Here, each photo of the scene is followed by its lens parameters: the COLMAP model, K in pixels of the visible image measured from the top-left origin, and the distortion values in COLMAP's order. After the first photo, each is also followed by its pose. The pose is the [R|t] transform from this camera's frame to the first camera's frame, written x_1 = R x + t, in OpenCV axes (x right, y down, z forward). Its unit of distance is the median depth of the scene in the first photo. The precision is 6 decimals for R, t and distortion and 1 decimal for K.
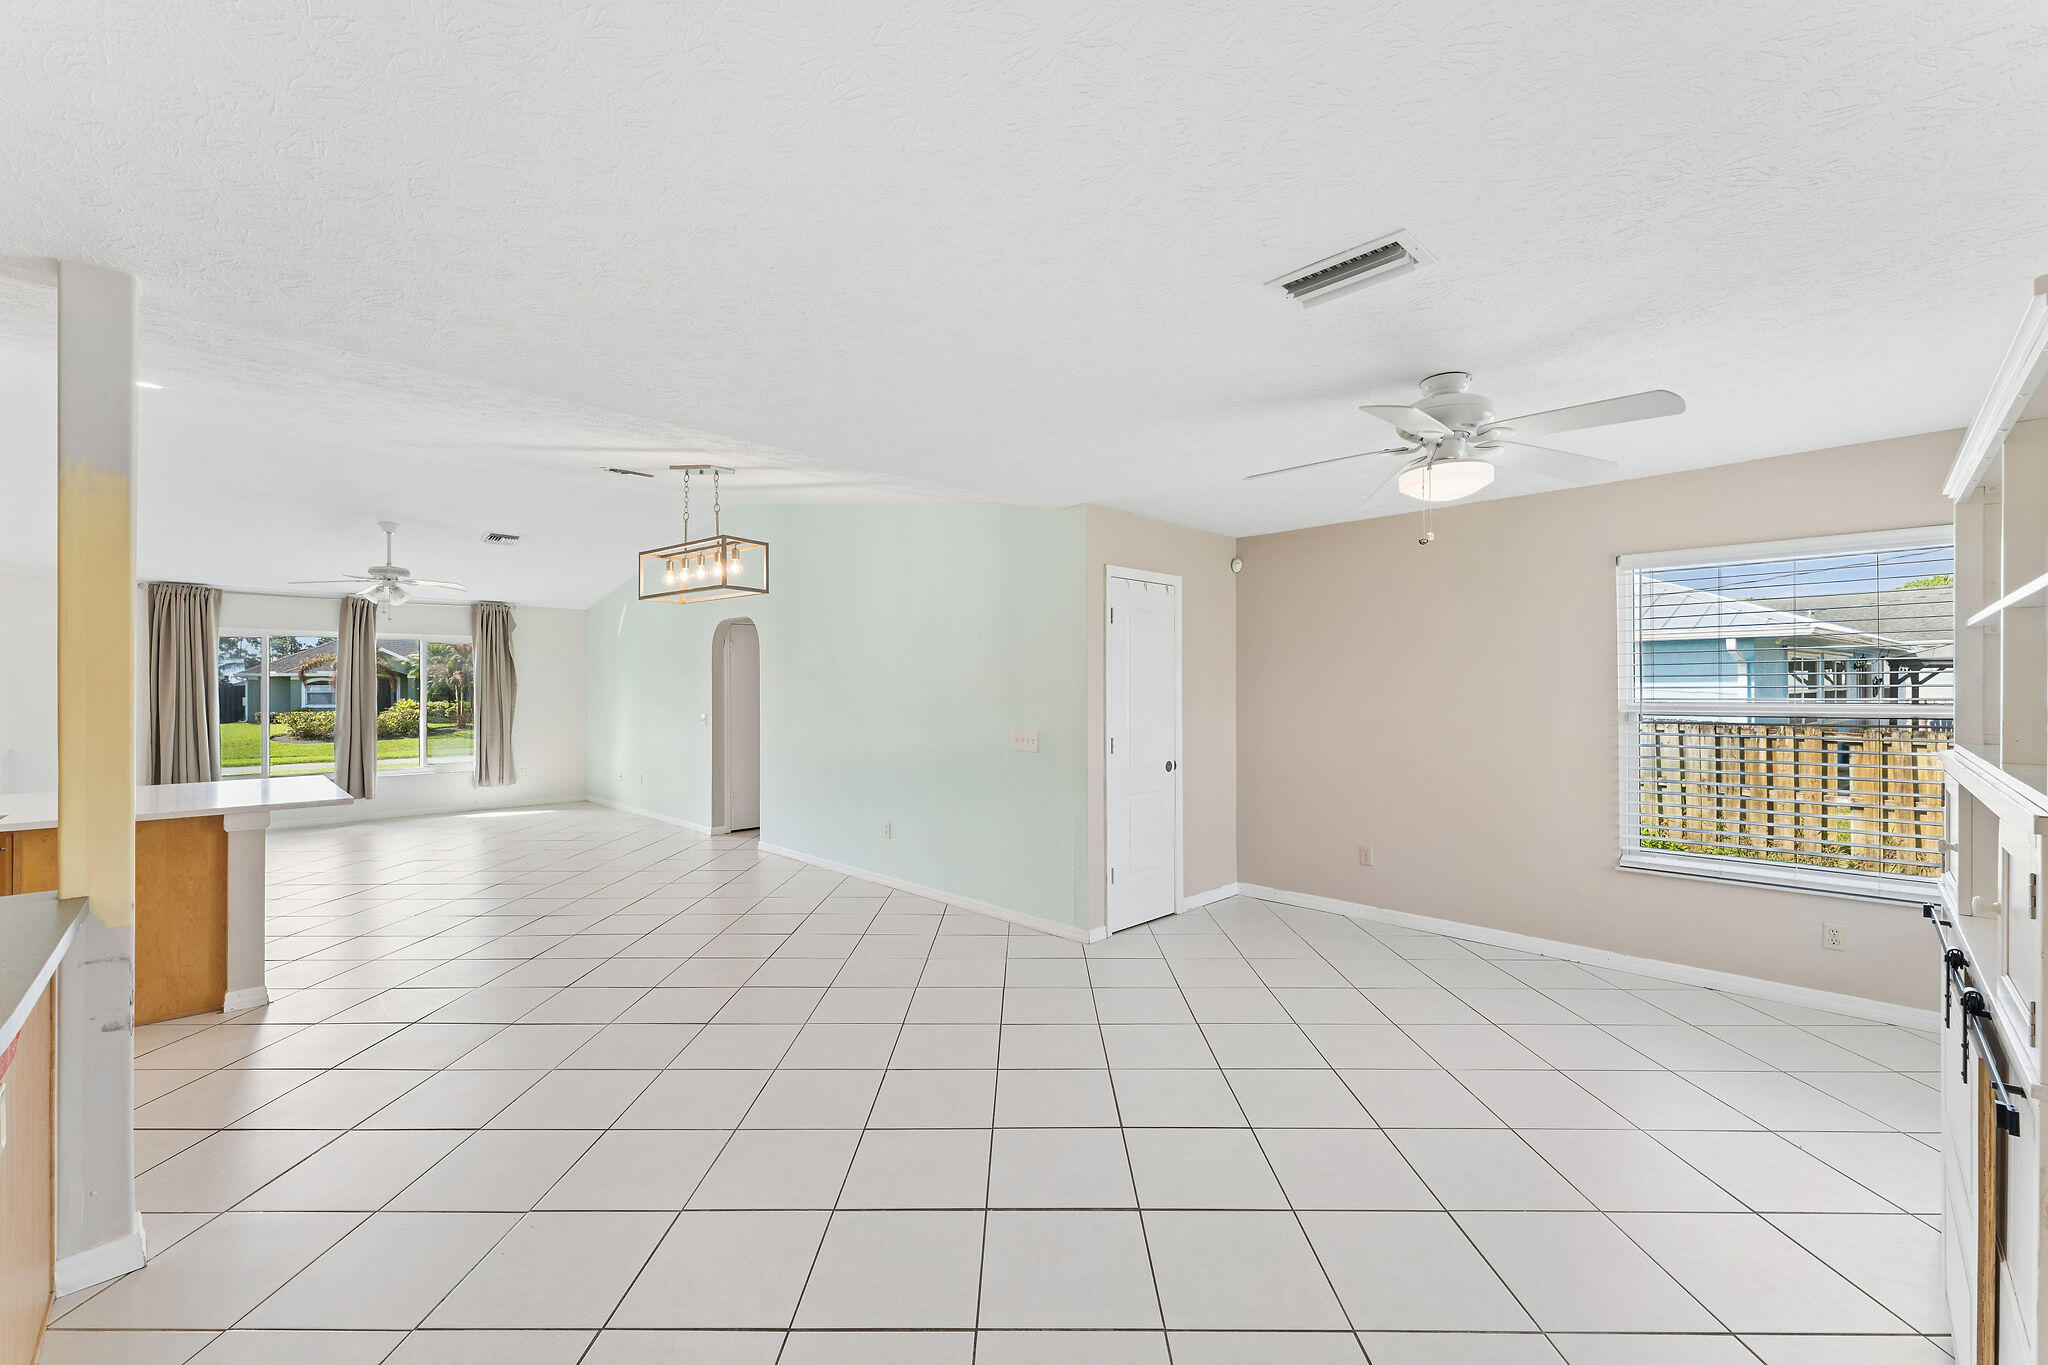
lens RADIAL K [[831.1, 0, 1035.5], [0, 831.1, 683.4], [0, 0, 1]] dist [-0.001010, -0.000183]
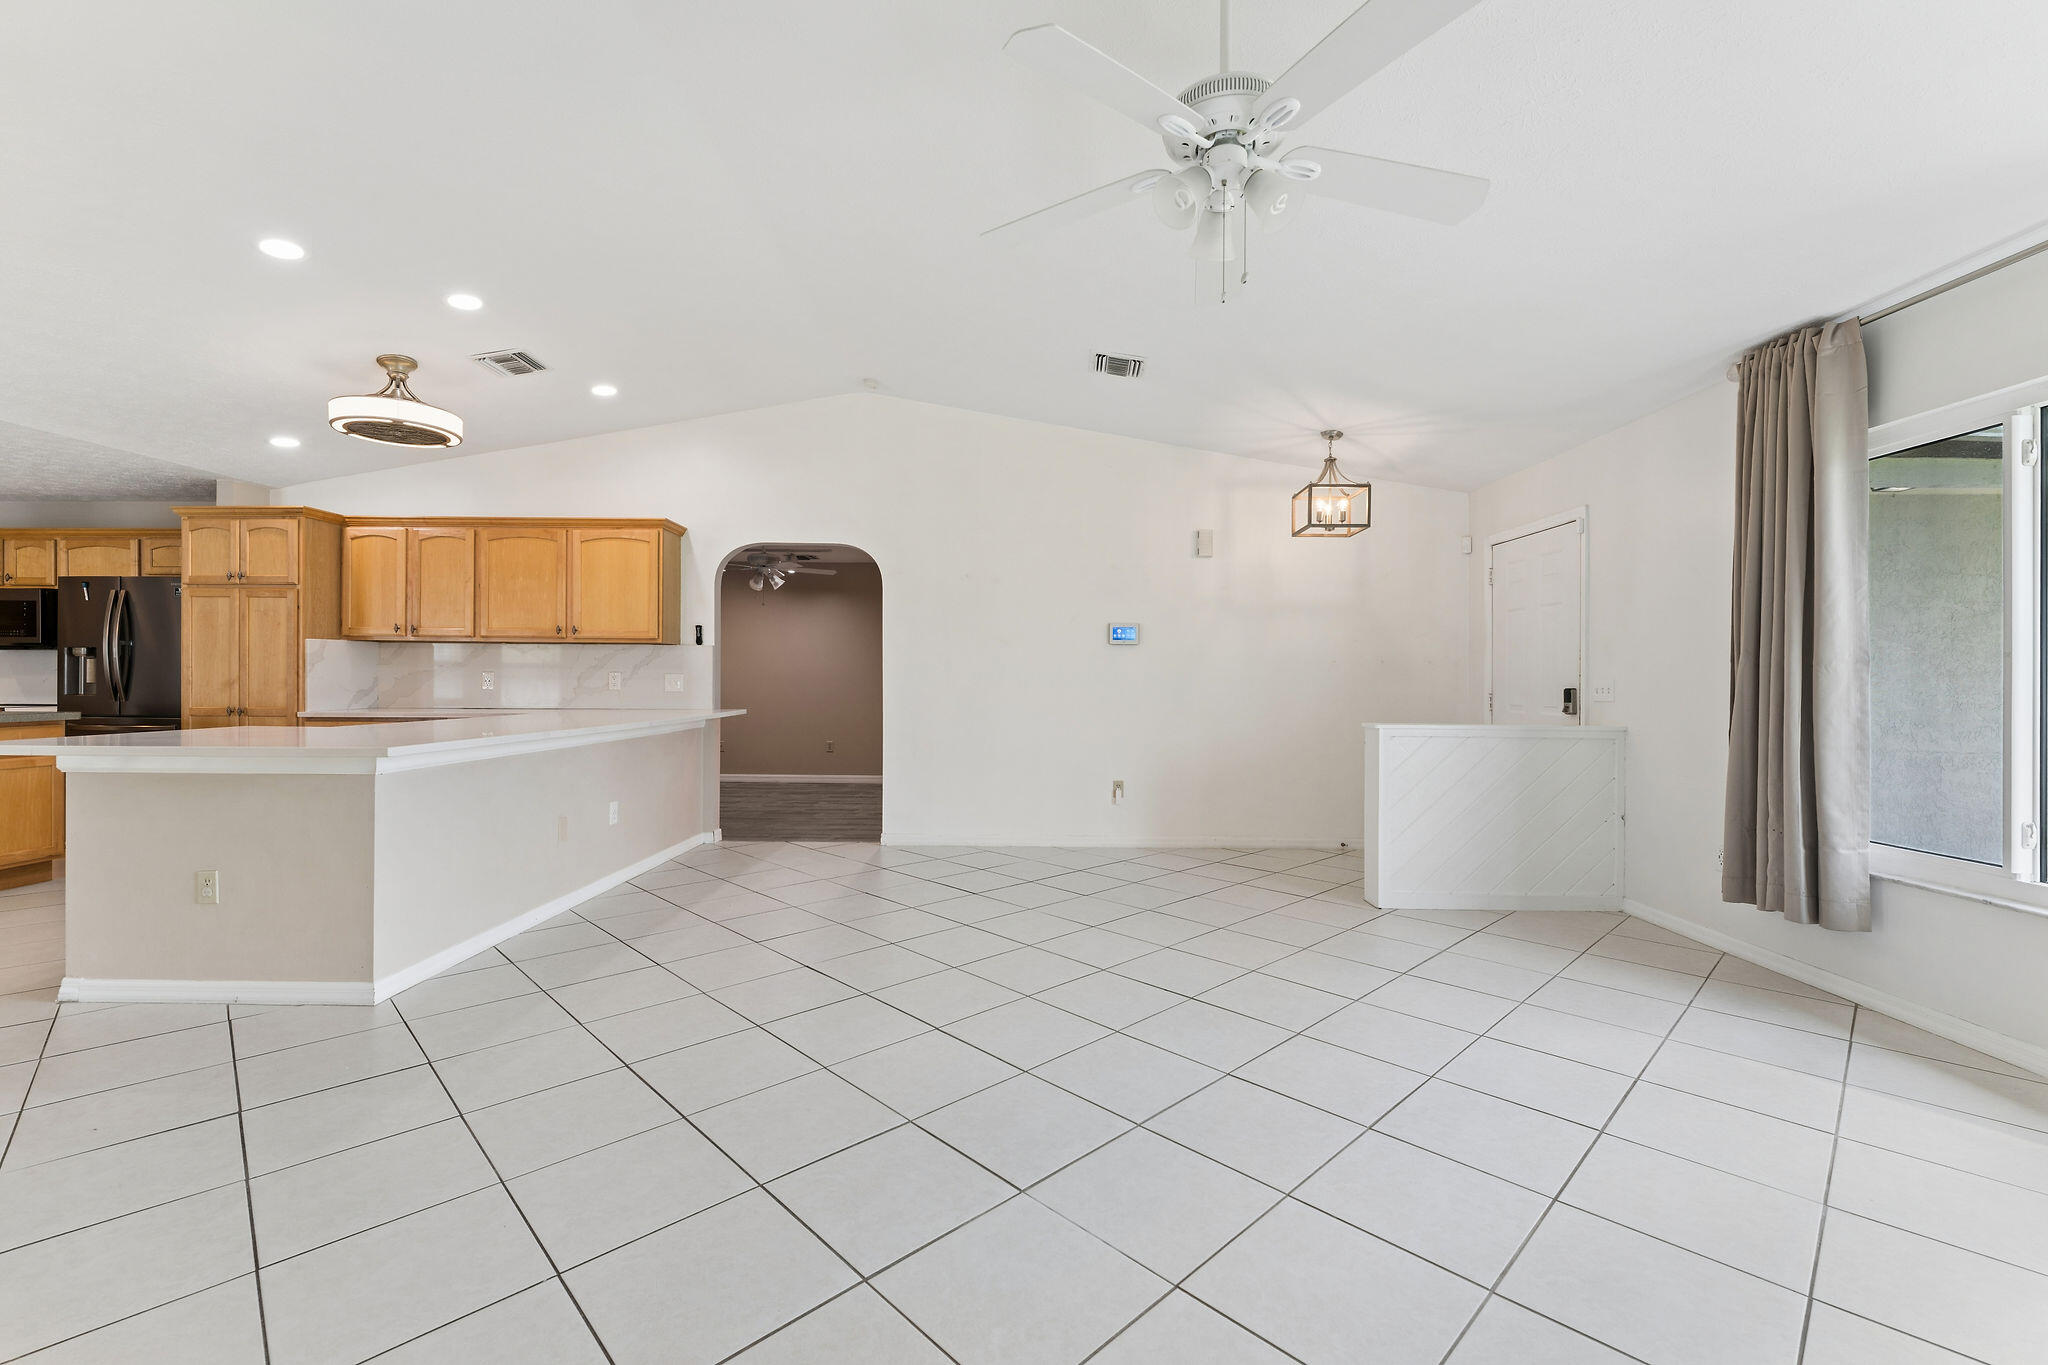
lens RADIAL K [[831.1, 0, 1003.0], [0, 831.1, 682.7], [0, 0, 1]] dist [-0.001010, -0.000183]
pose [[-0.727564, 0.001075, -0.686039, -0.741110], [-0.001655, 0.999993, 0.003322, 0.065315], [0.686038, 0.003552, -0.727557, 1.534659]]
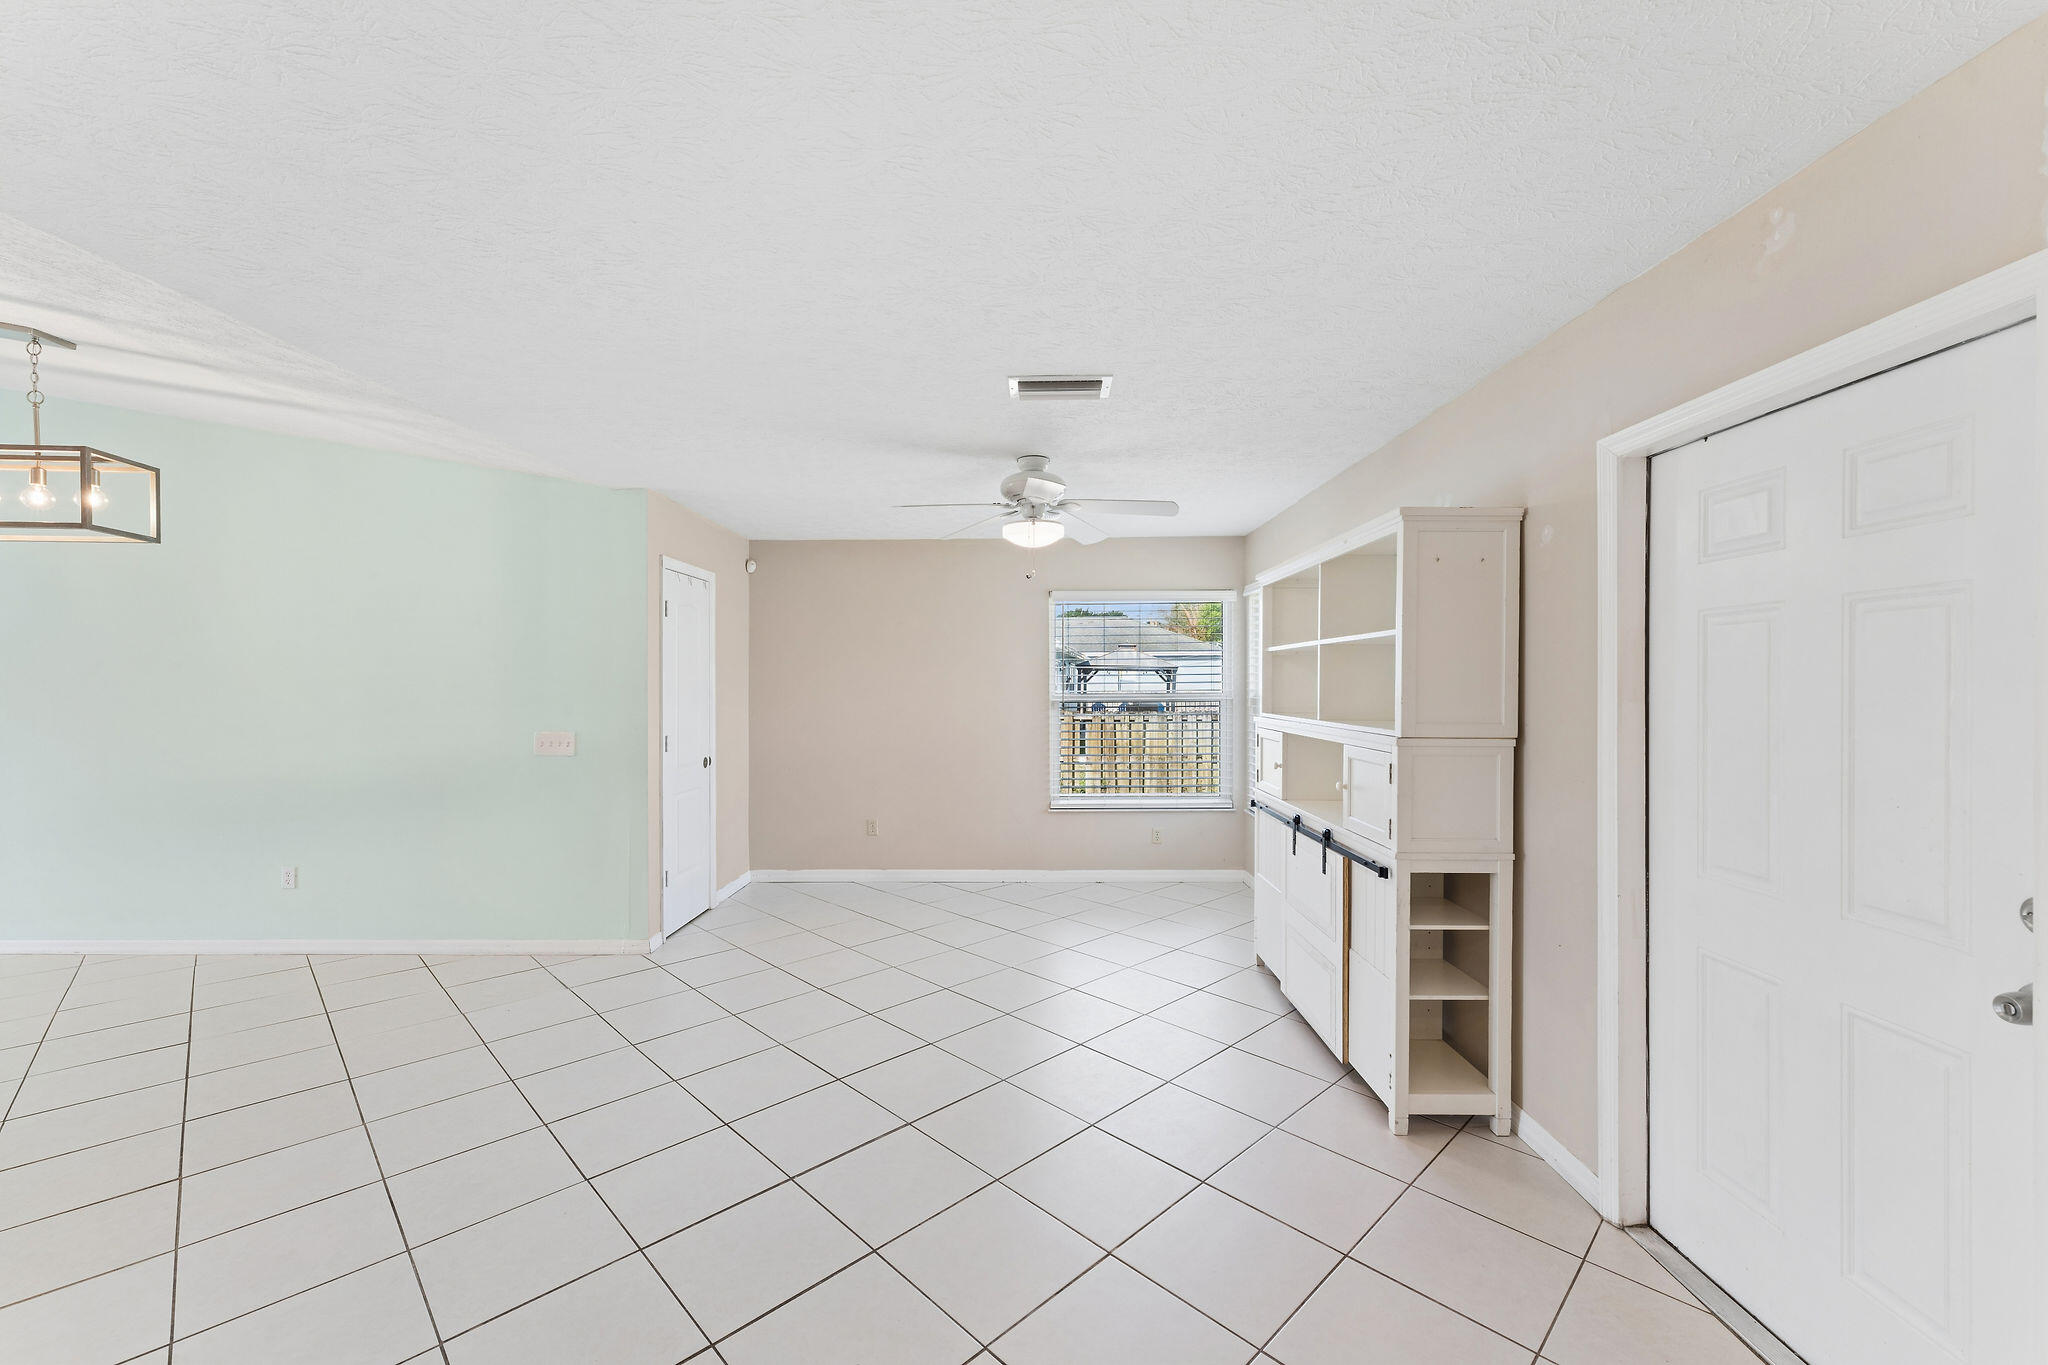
lens RADIAL K [[831.1, 0, 1026.2], [0, 831.1, 669.6], [0, 0, 1]] dist [-0.001010, -0.000183]
pose [[0.699924, 0.012437, 0.714109, -0.275046], [-0.002227, 0.999882, -0.015231, 0.002803], [-0.714214, 0.009070, 0.699869, 0.023816]]
